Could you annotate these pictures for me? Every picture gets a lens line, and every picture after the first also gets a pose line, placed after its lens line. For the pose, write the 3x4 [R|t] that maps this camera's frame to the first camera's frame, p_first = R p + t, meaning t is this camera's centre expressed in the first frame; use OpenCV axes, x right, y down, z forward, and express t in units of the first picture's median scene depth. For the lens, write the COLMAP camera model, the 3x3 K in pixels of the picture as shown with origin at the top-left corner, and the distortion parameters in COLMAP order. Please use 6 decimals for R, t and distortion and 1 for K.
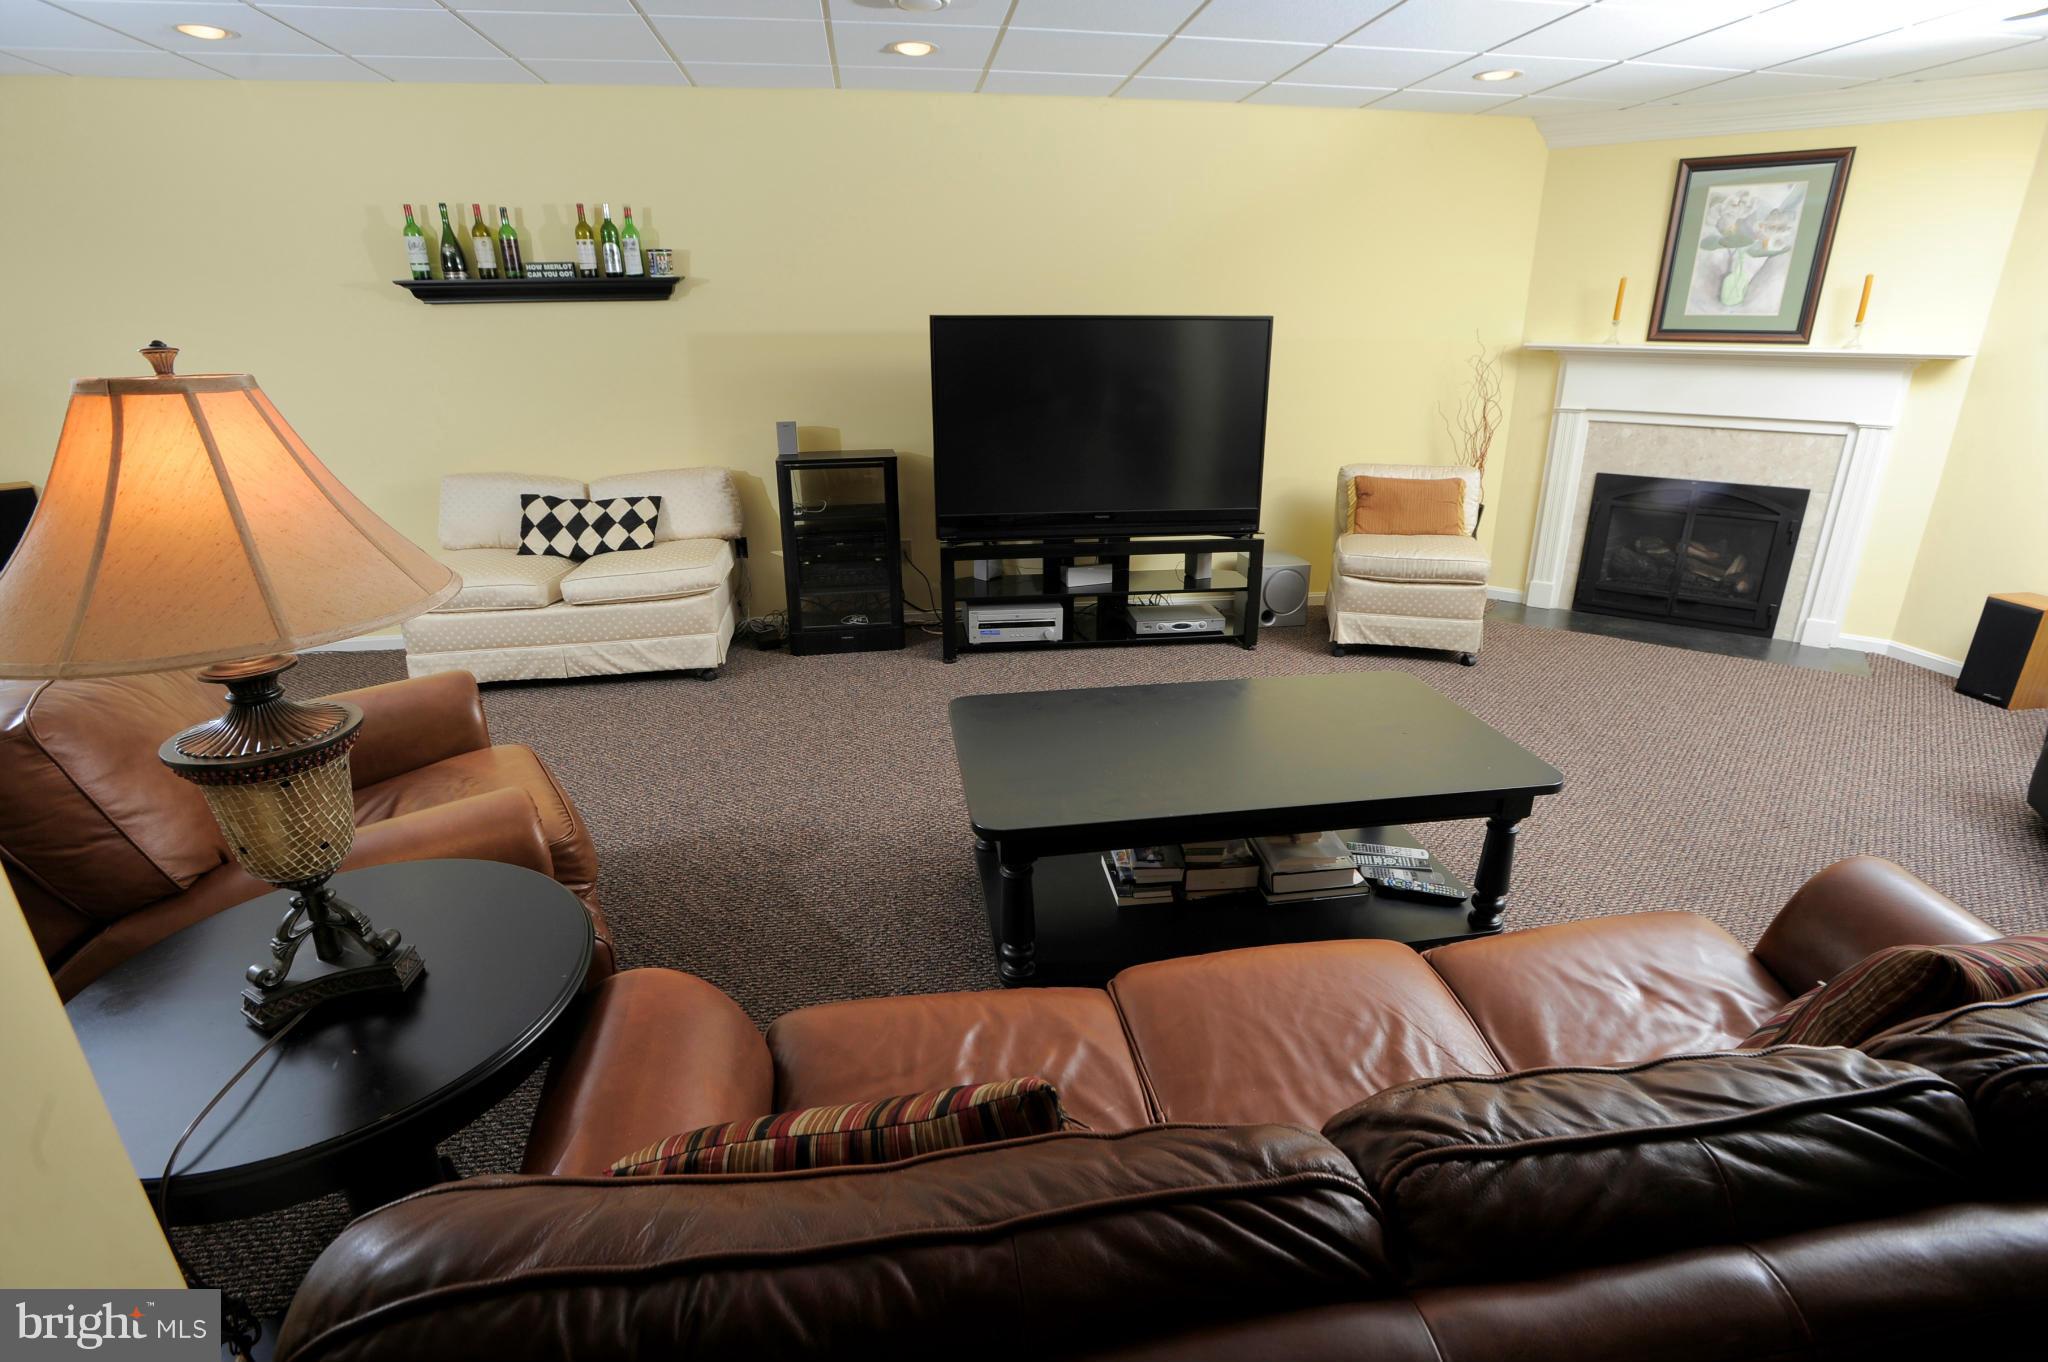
lens RADIAL K [[955.0, 0, 1024.0], [0, 955.0, 681.0], [0, 0, 1]] dist [-0.024871, 0.000856]
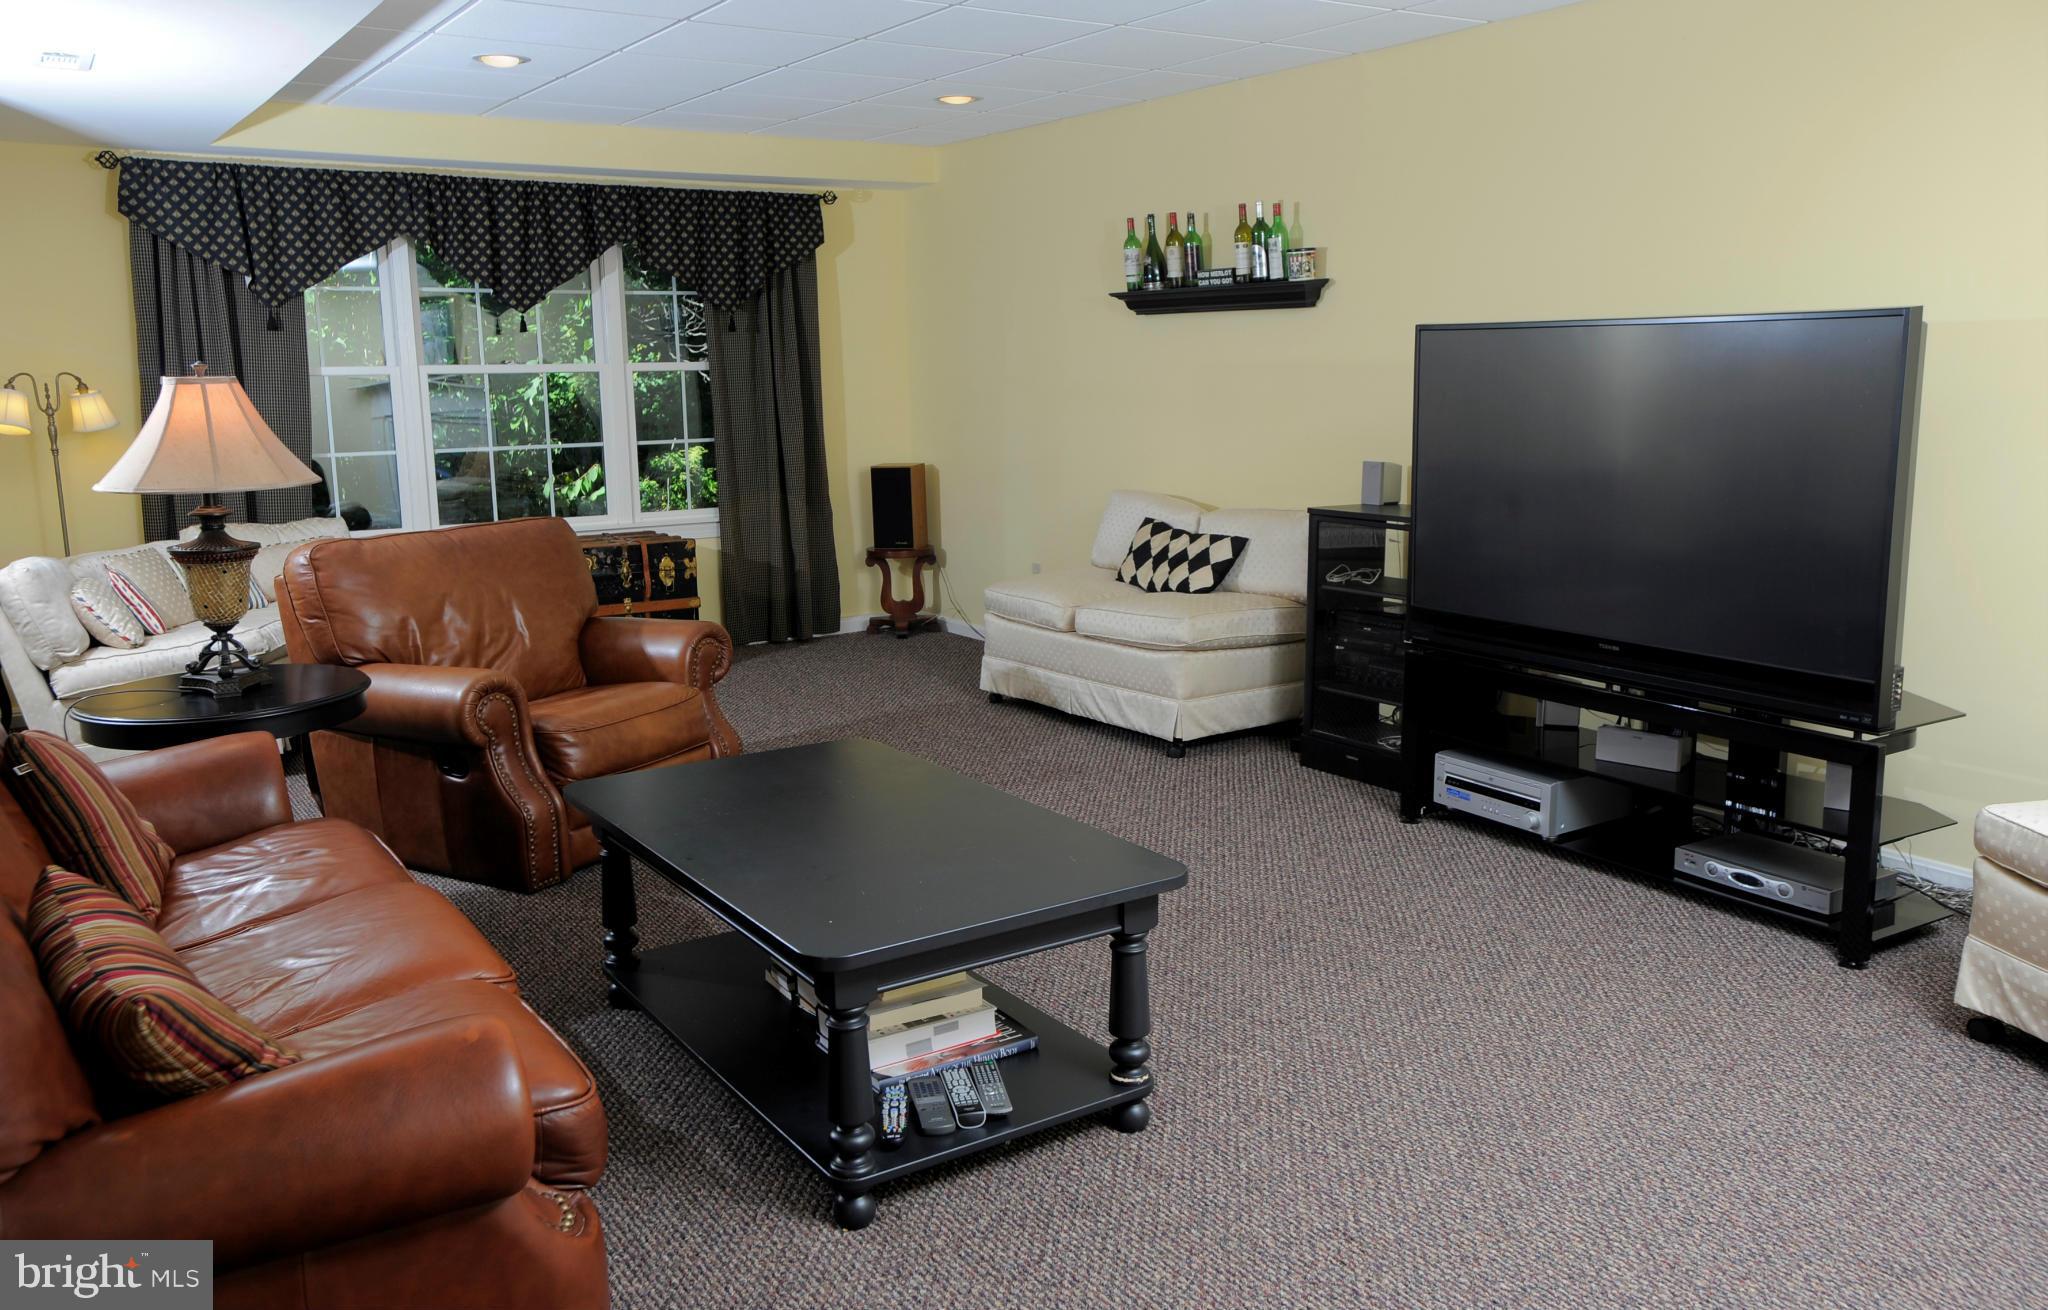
lens RADIAL K [[1619.9, 0, 1024.0], [0, 1619.9, 655.0], [0, 0, 1]] dist [-0.004424, -0.001479]
pose [[0.425080, 0.169019, -0.889235, 0.840147], [-0.292828, 0.955260, 0.041589, -0.104948], [0.856480, 0.242714, 0.455556, 0.235500]]
